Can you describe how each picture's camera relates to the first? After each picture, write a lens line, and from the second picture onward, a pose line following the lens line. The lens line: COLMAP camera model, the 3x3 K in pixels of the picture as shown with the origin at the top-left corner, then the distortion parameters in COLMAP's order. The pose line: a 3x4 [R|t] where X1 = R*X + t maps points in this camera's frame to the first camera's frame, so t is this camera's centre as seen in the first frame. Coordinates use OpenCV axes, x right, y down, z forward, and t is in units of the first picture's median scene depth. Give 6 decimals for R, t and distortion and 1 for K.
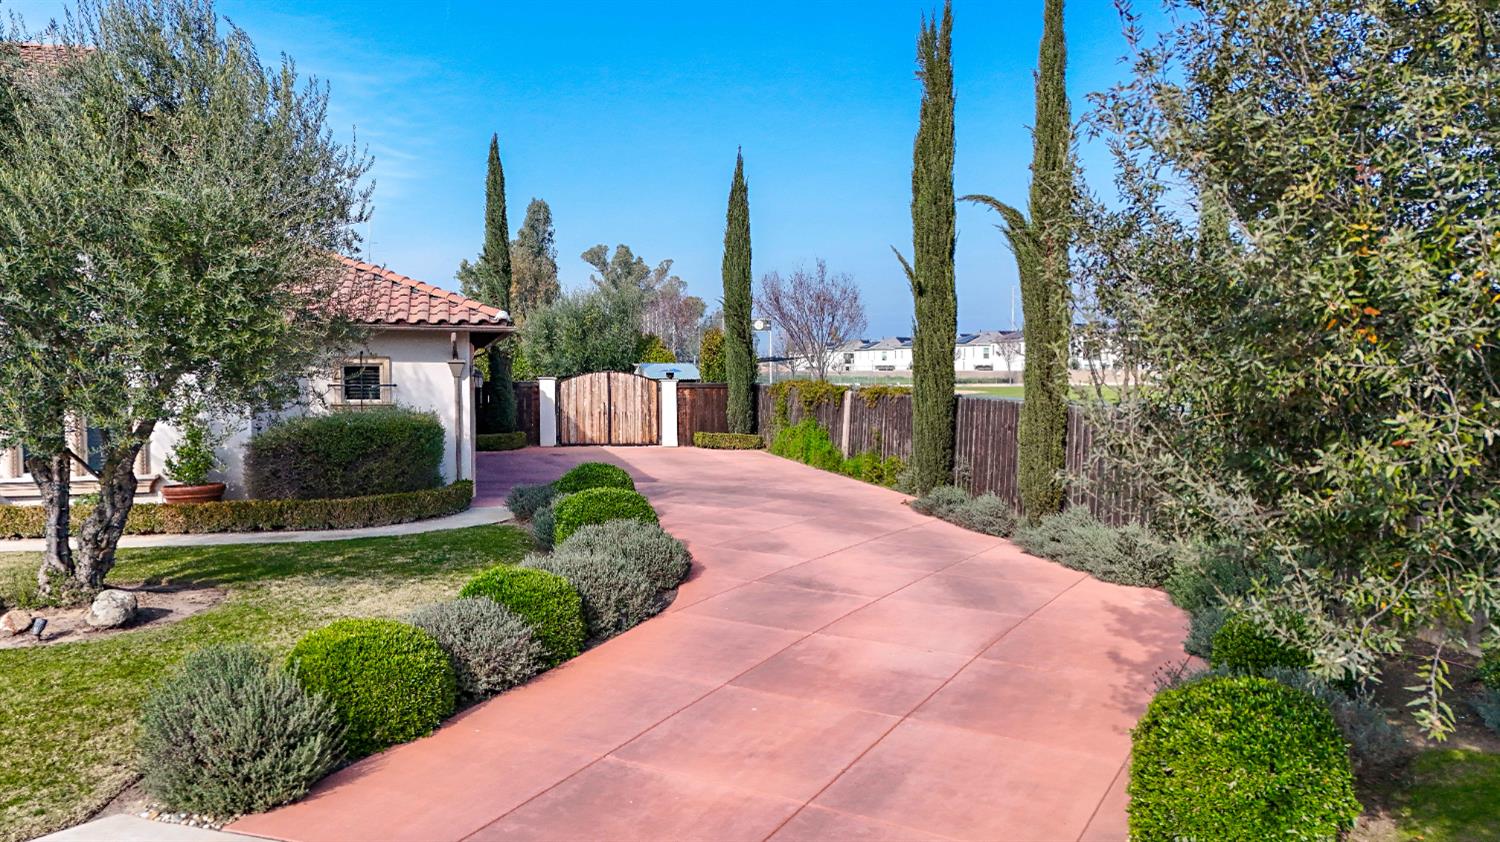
lens RADIAL K [[1125.3, 0, 752.8], [0, 1125.3, 451.3], [0, 0, 1]] dist [0.097071, -0.078921]
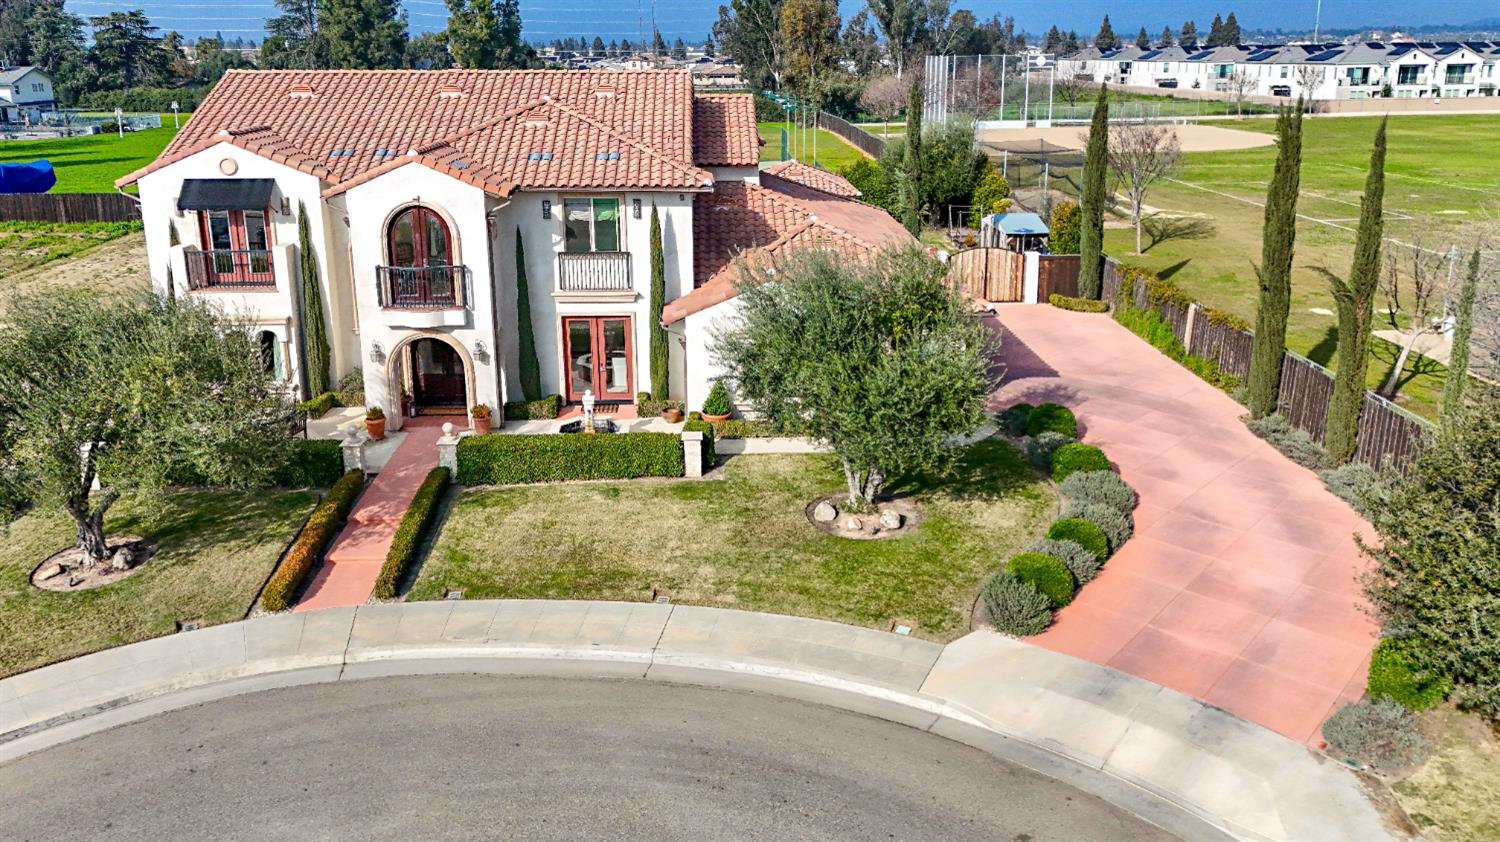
lens RADIAL K [[1157.3, 0, 744.7], [0, 1157.3, 332.9], [0, 0, 1]] dist [0.103838, -0.110859]
pose [[0.977527, 0.047427, -0.205404, -0.177041], [-0.013015, 0.986083, 0.165745, -0.284859], [0.210406, -0.159347, 0.964540, -0.581697]]
